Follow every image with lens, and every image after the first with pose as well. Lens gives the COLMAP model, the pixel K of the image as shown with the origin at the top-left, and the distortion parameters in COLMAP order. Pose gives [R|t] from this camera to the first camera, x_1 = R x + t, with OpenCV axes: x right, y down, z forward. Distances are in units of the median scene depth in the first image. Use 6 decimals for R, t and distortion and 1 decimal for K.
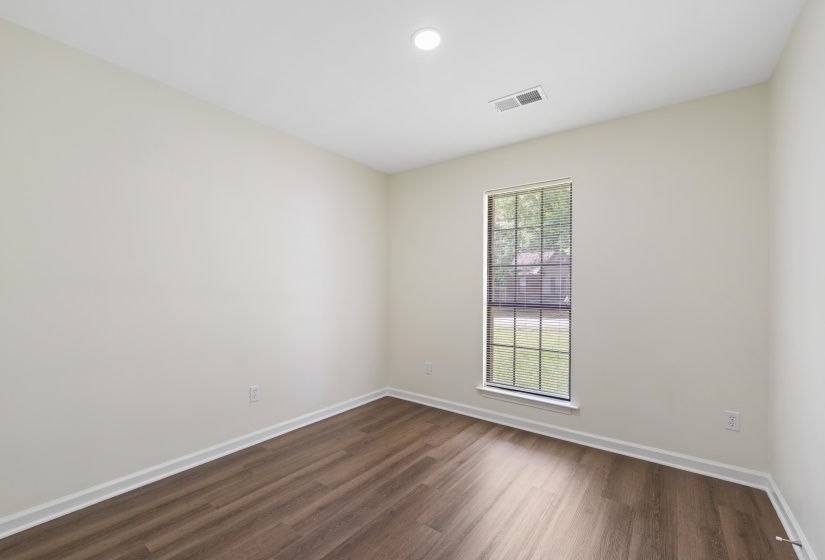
lens RADIAL K [[347.8, 0, 407.1], [0, 347.8, 291.2], [0, 0, 1]] dist [0.000833, -0.000299]
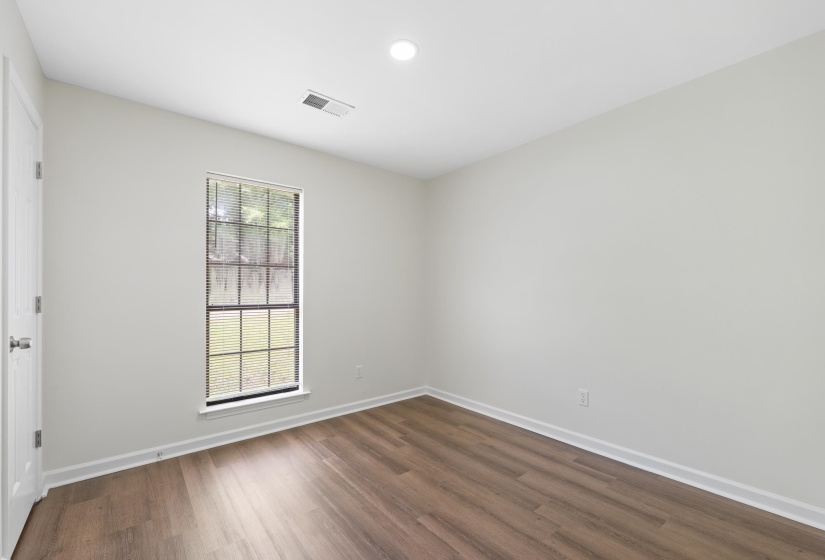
lens RADIAL K [[347.8, 0, 407.1], [0, 347.8, 291.2], [0, 0, 1]] dist [0.000833, -0.000299]
pose [[0.224442, -0.013178, 0.974398, -0.526261], [0.006550, 0.999906, 0.012014, -0.009737], [-0.974465, 0.003686, 0.224507, 0.401360]]
